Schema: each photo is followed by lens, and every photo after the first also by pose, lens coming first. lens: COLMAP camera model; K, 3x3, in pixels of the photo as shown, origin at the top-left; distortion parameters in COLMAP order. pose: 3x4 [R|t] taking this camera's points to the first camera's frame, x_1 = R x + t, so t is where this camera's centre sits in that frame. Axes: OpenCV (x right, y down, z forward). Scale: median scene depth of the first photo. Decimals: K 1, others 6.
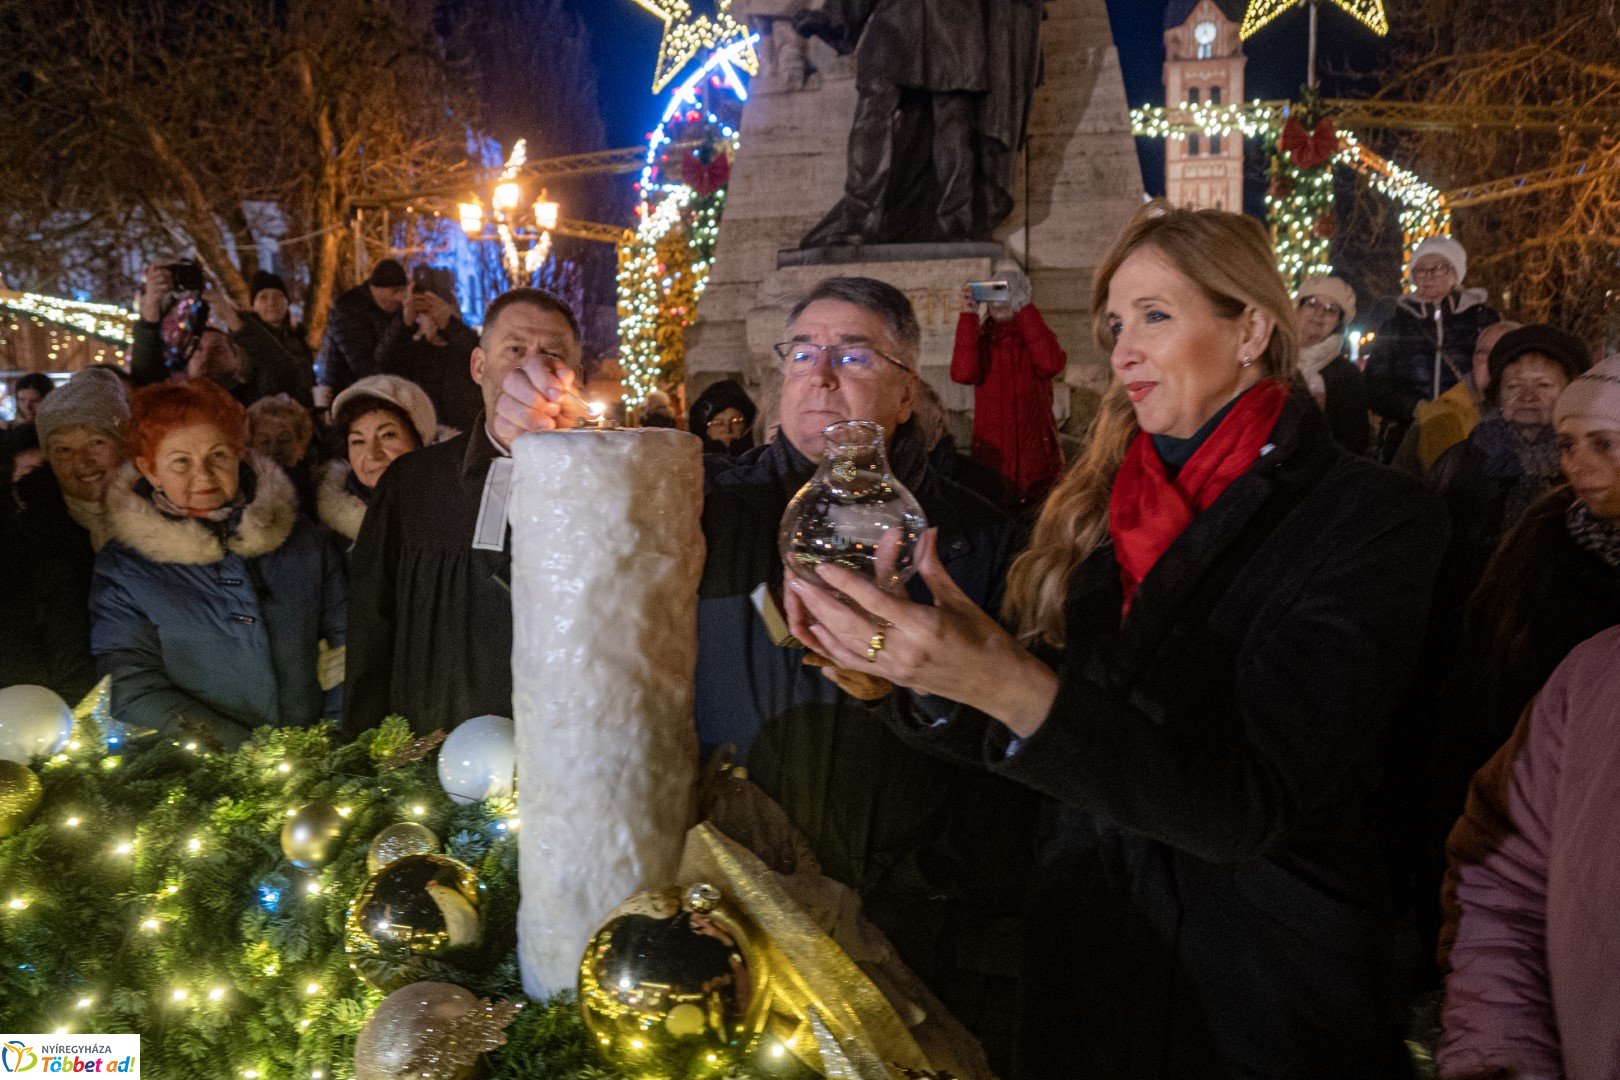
lens RADIAL K [[1193.0, 0, 784.1], [0, 1193.0, 499.3], [0, 0, 1]] dist [-0.132760, 0.117833]
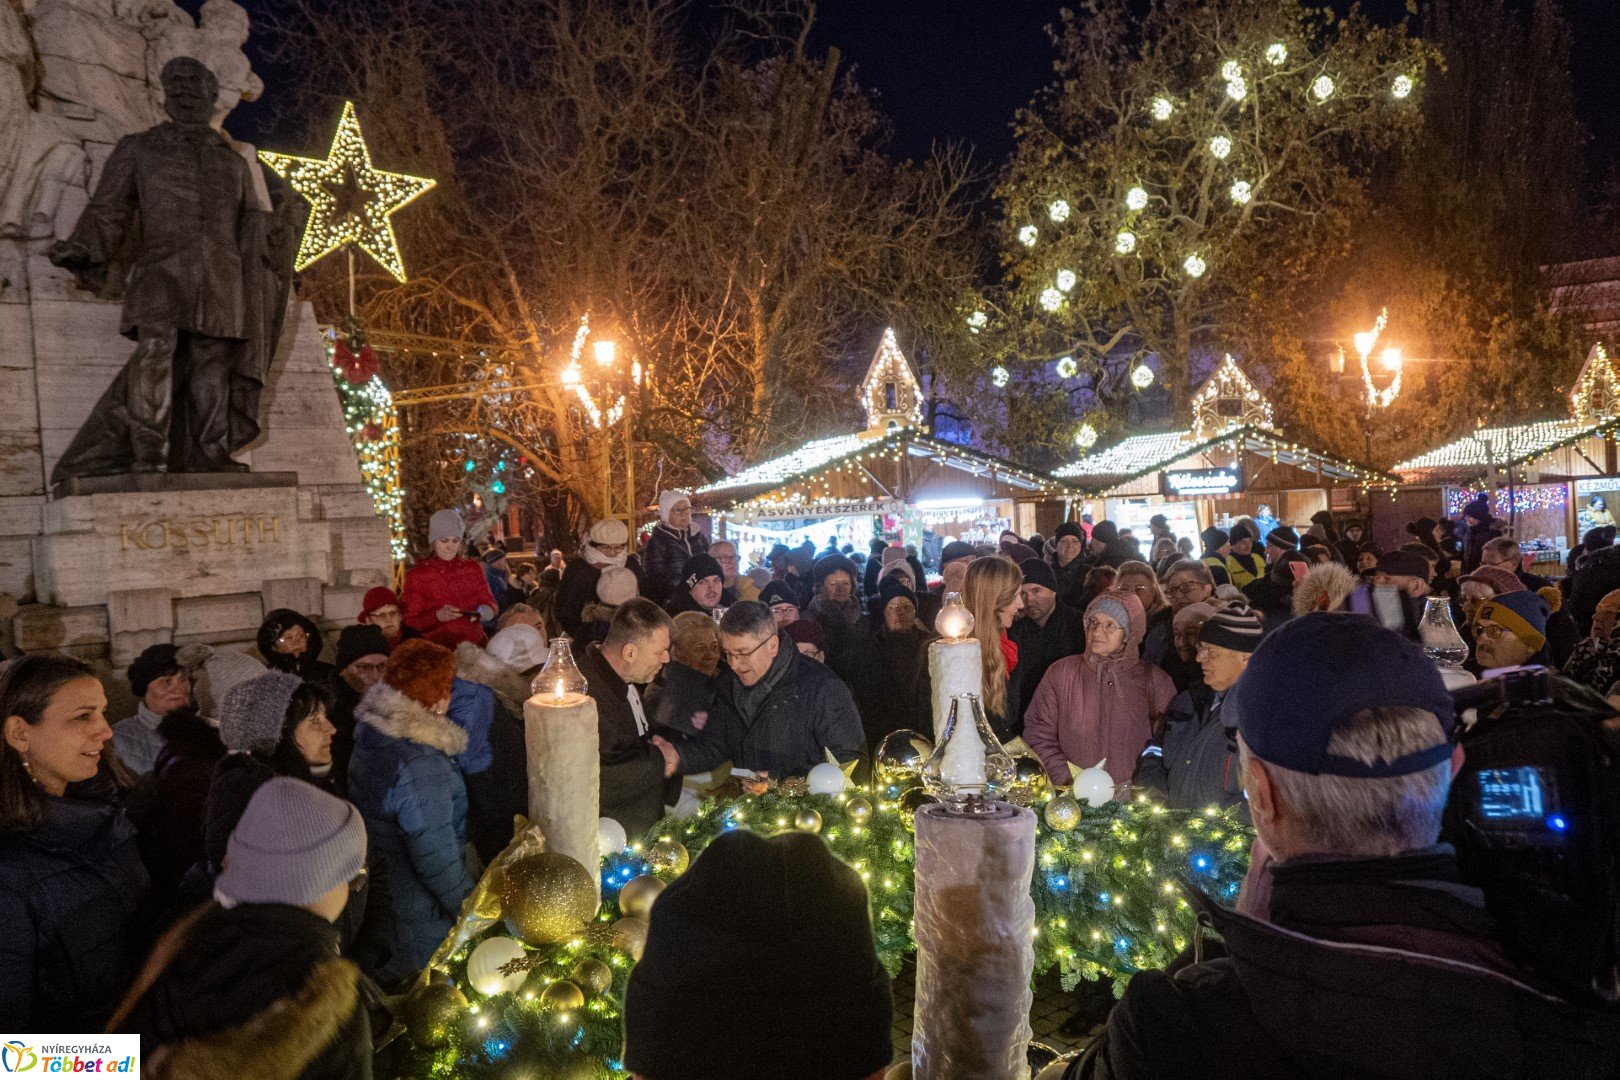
lens RADIAL K [[1193.0, 0, 809.6], [0, 1193.0, 533.6], [0, 0, 1]] dist [-0.132760, 0.117833]
pose [[0.557710, -0.033896, 0.829343, -0.463742], [0.119025, 0.992106, -0.039492, -0.042317], [-0.821458, 0.120737, 0.557342, -0.077689]]
